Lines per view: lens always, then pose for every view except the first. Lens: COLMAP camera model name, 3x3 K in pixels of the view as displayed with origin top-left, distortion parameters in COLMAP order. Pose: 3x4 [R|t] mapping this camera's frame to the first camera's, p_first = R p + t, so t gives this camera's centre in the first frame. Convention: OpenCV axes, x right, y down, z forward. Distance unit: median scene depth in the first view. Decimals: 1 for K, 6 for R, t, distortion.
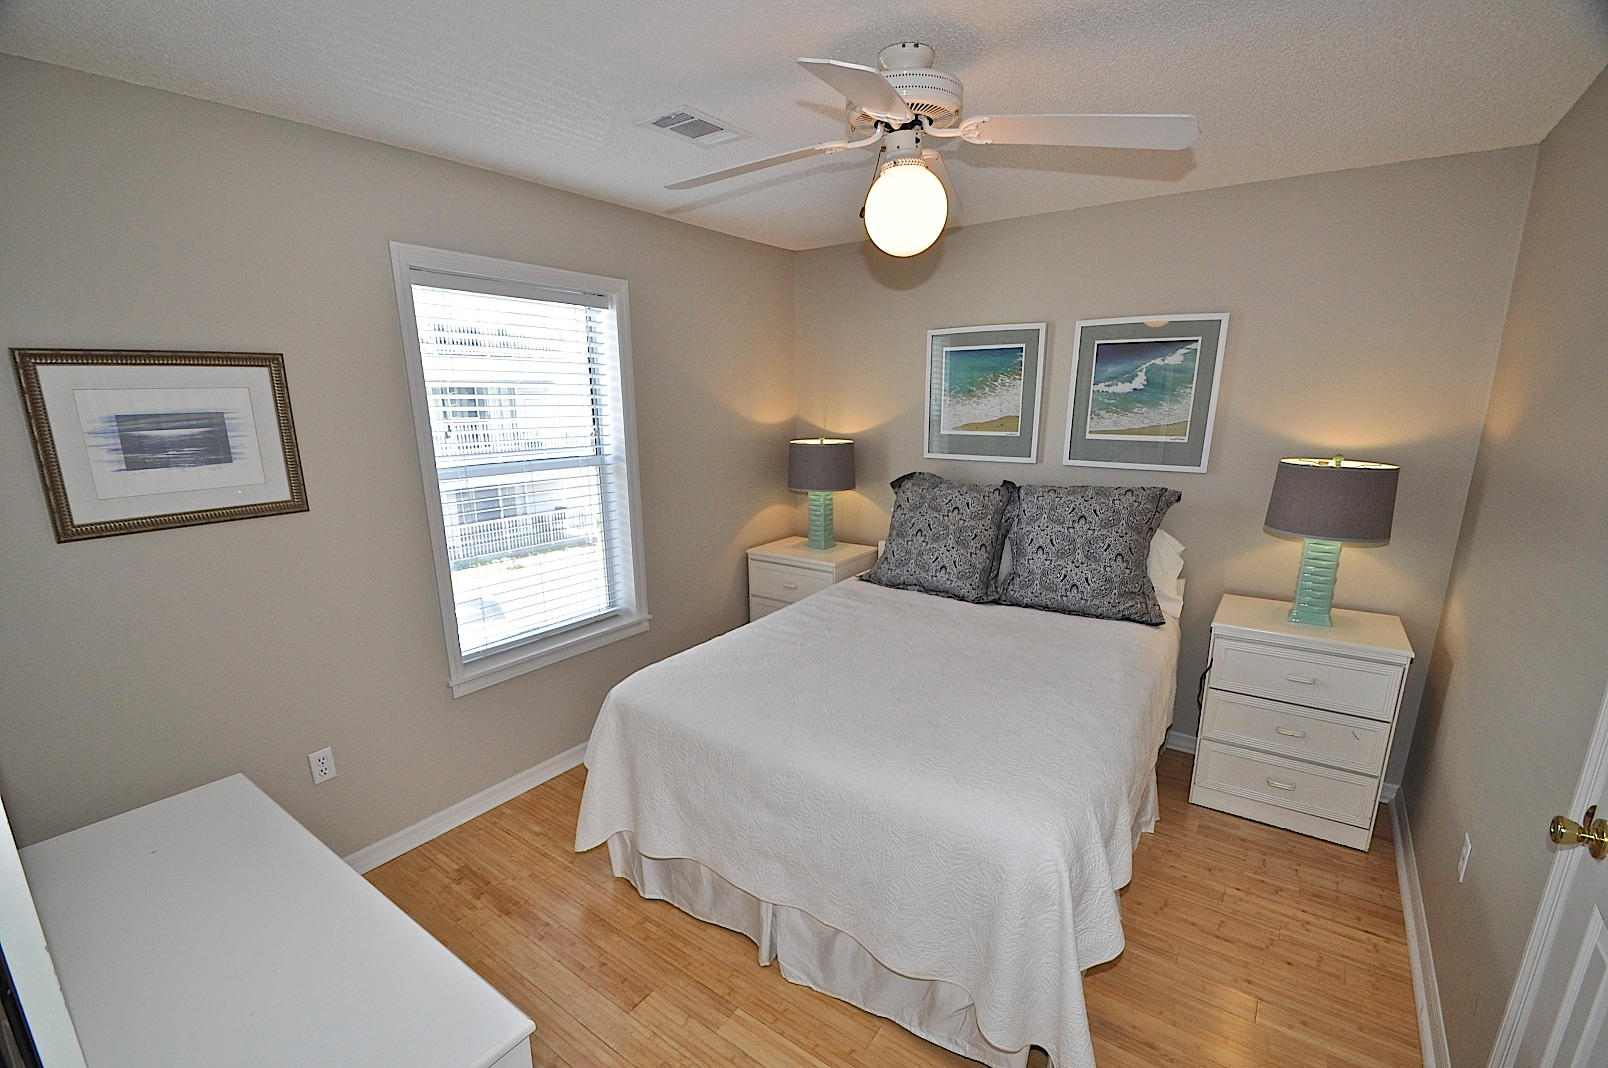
lens RADIAL K [[711.1, 0, 795.5], [0, 711.1, 537.3], [0, 0, 1]] dist [-0.004835, -0.007639]
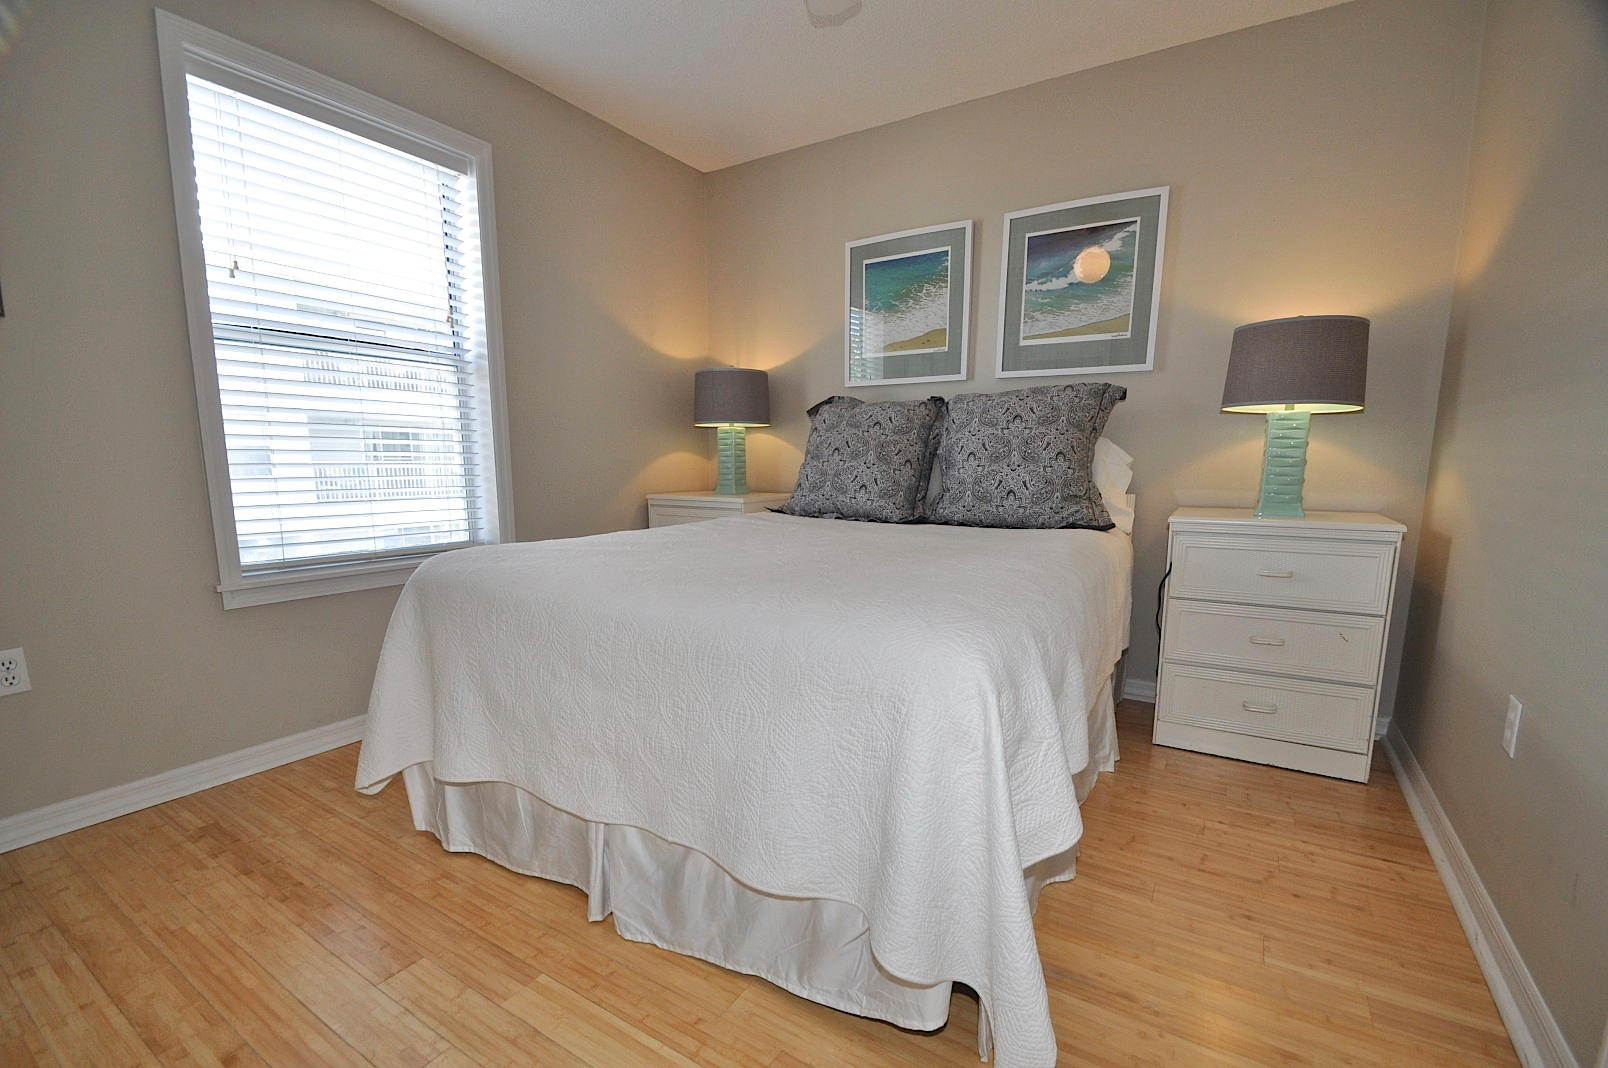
lens RADIAL K [[711.1, 0, 796.8], [0, 711.1, 538.1], [0, 0, 1]] dist [-0.004835, -0.007639]
pose [[0.997778, 0.001612, 0.066613, 0.091535], [0.004480, 0.995822, -0.091204, 0.235330], [-0.066482, 0.091300, 0.993602, 0.200089]]
